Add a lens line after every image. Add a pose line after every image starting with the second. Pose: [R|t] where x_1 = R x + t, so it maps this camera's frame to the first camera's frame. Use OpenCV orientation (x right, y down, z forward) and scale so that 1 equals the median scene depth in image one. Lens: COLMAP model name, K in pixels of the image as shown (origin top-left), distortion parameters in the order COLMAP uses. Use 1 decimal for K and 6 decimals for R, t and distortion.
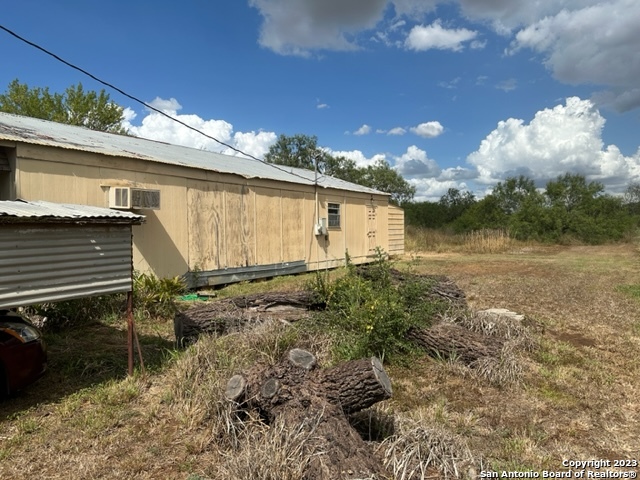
lens RADIAL K [[445.0, 0, 314.1], [0, 445.0, 230.6], [0, 0, 1]] dist [0.065295, -0.077789]
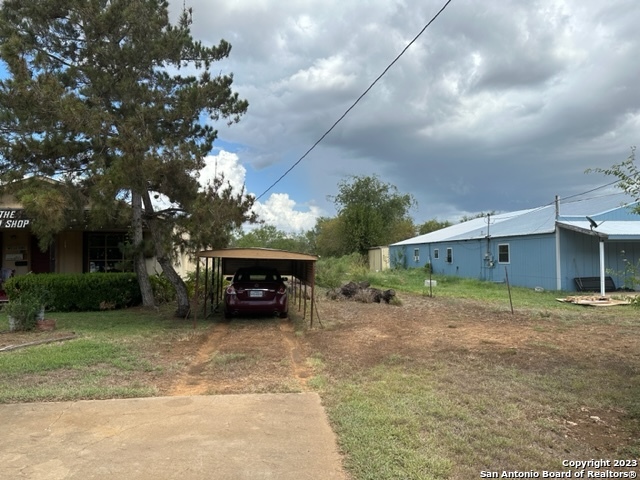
lens RADIAL K [[445.0, 0, 321.4], [0, 445.0, 236.4], [0, 0, 1]] dist [0.065295, -0.077789]
pose [[0.733994, 0.032861, 0.678361, -1.646765], [0.008274, 0.998322, -0.057312, -0.003000], [-0.679106, 0.047679, 0.732490, -1.106755]]
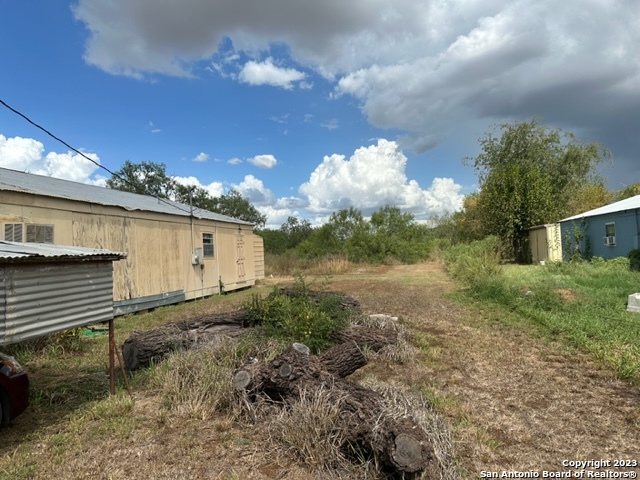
lens RADIAL K [[445.0, 0, 313.8], [0, 445.0, 233.0], [0, 0, 1]] dist [0.065295, -0.077789]
pose [[0.935885, -0.013734, 0.352037, -0.198171], [0.033255, 0.998222, -0.049463, -0.004959], [-0.350731, 0.057999, 0.934678, -0.151261]]
